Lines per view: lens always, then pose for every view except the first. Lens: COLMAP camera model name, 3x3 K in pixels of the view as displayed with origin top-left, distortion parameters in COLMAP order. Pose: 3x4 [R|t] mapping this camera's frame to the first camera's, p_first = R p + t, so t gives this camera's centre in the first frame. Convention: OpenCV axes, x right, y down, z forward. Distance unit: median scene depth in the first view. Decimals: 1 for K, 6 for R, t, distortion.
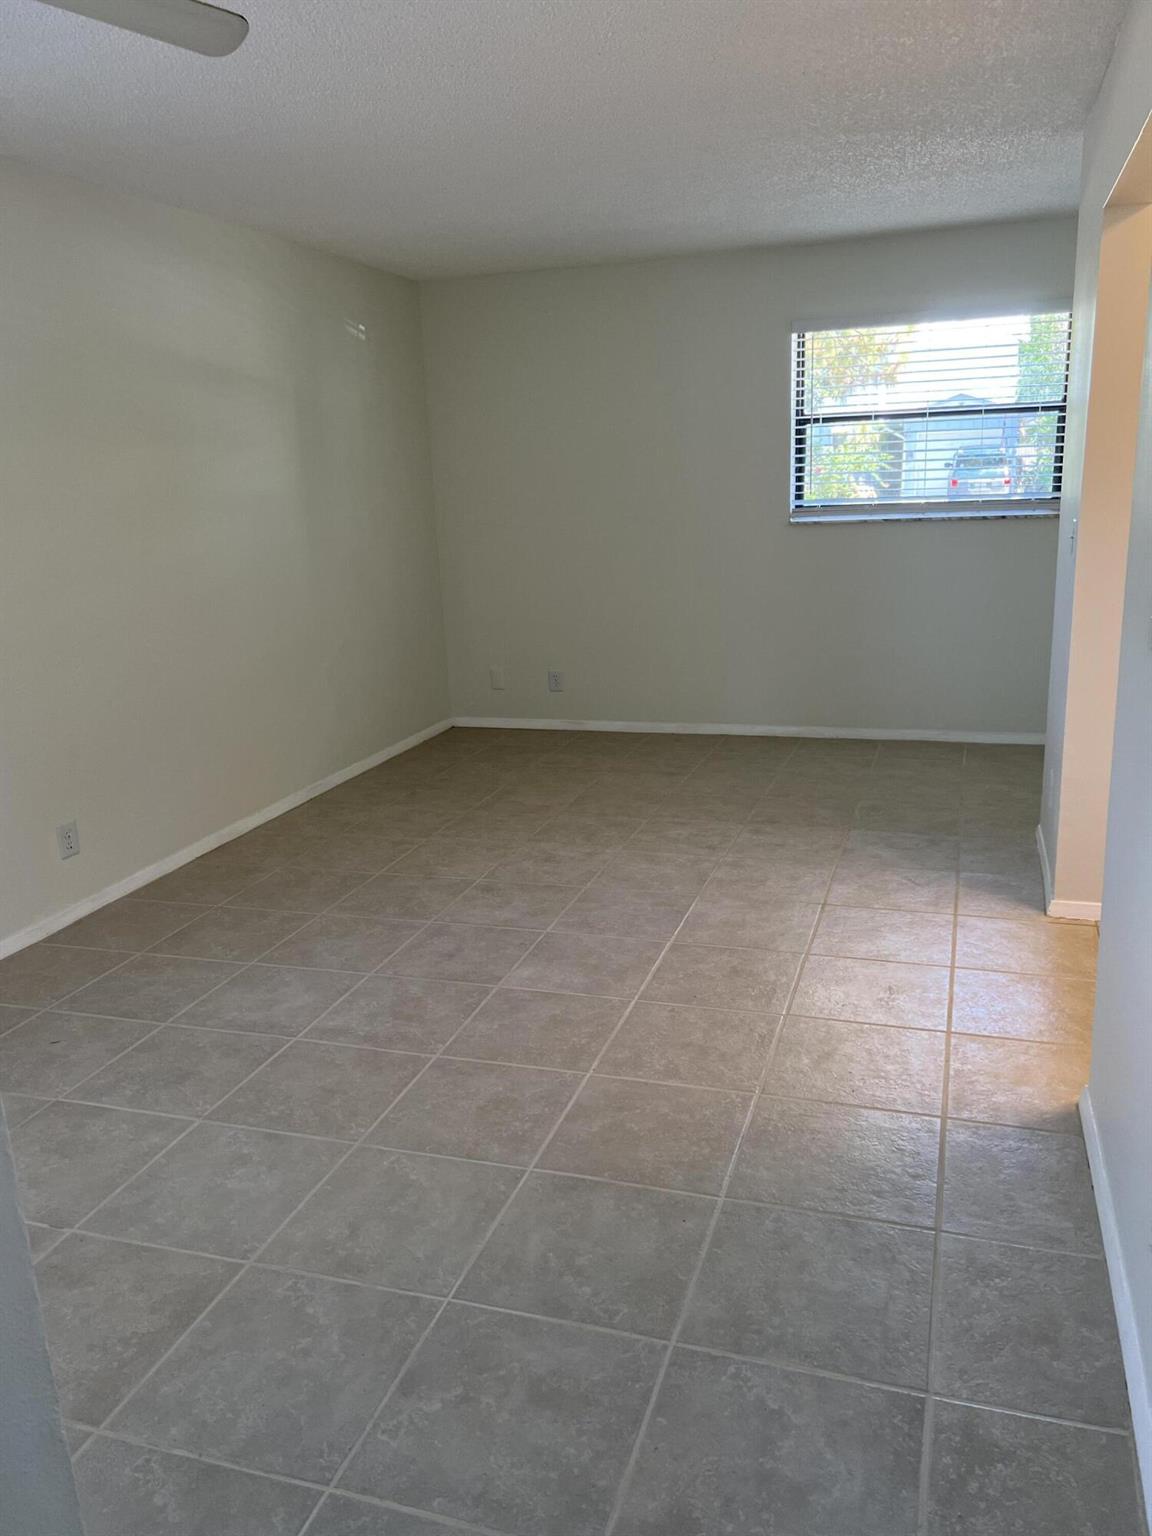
lens RADIAL K [[1165.1, 0, 574.8], [0, 1165.1, 767.8], [0, 0, 1]] dist [0.005274, -0.016726]
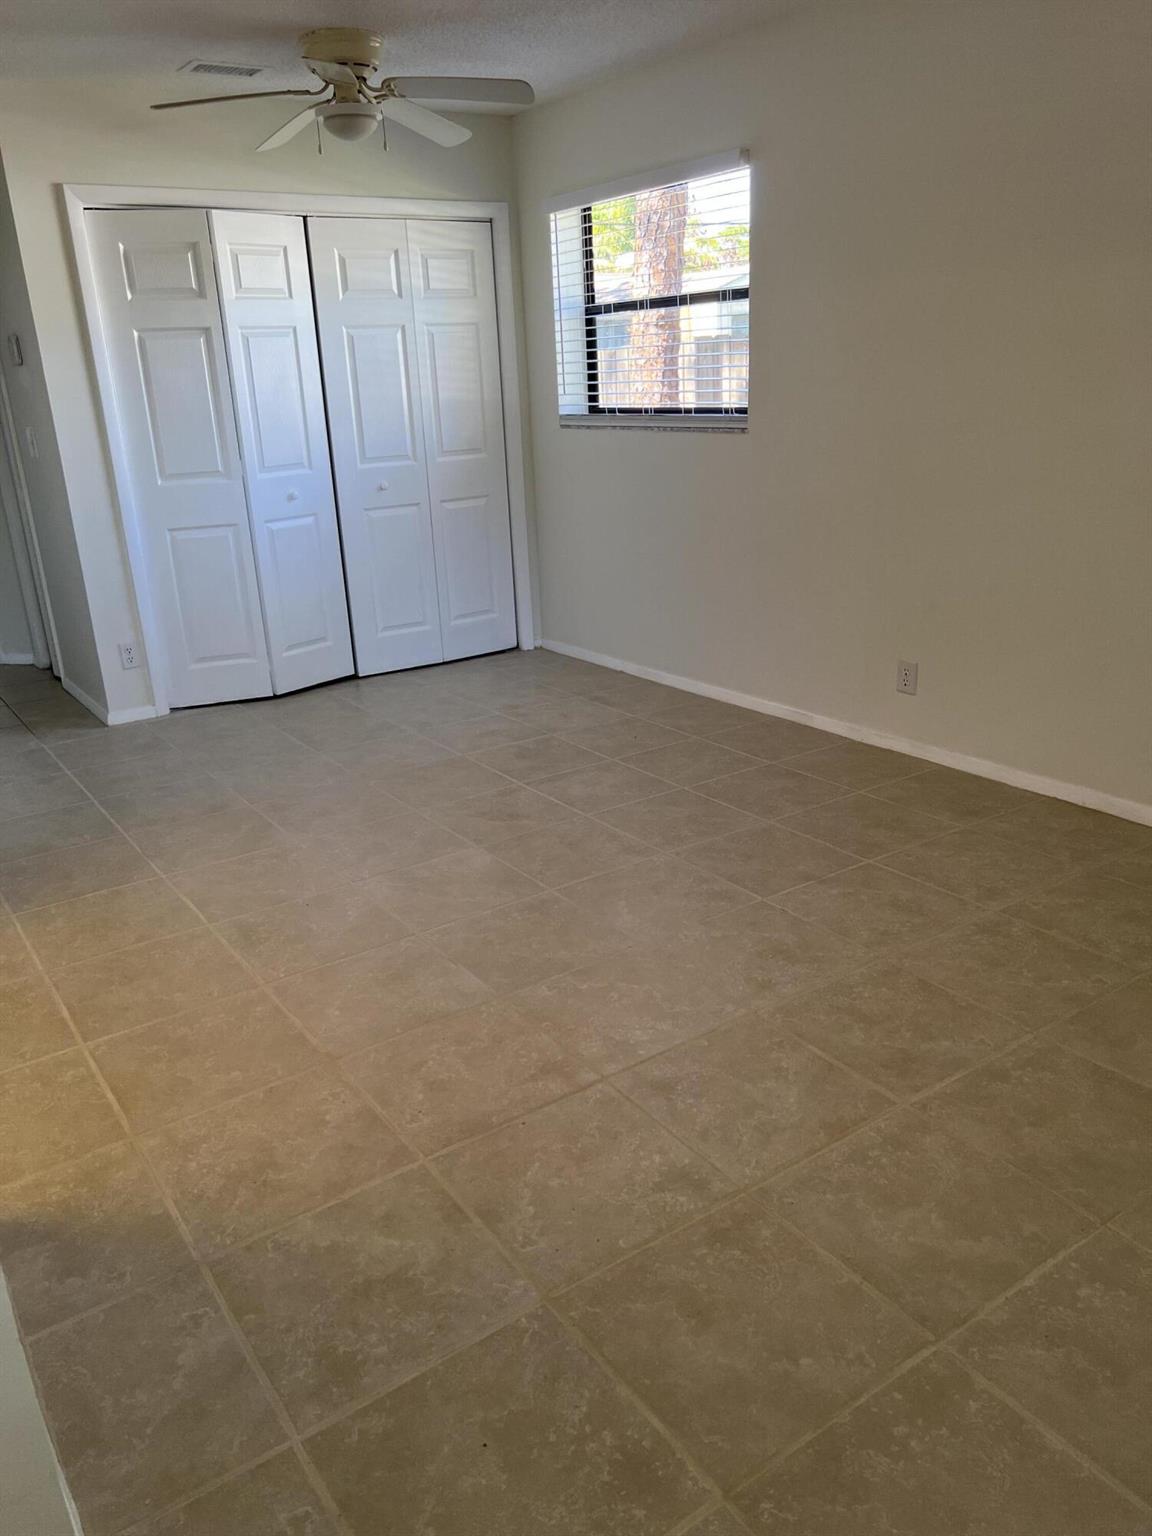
lens RADIAL K [[1165.1, 0, 572.0], [0, 1165.1, 767.7], [0, 0, 1]] dist [0.005274, -0.016726]
pose [[-0.603392, 0.324458, -0.728454, 0.485916], [-0.125447, 0.863491, 0.488515, -0.311154], [0.787516, 0.386148, -0.480321, 1.196704]]
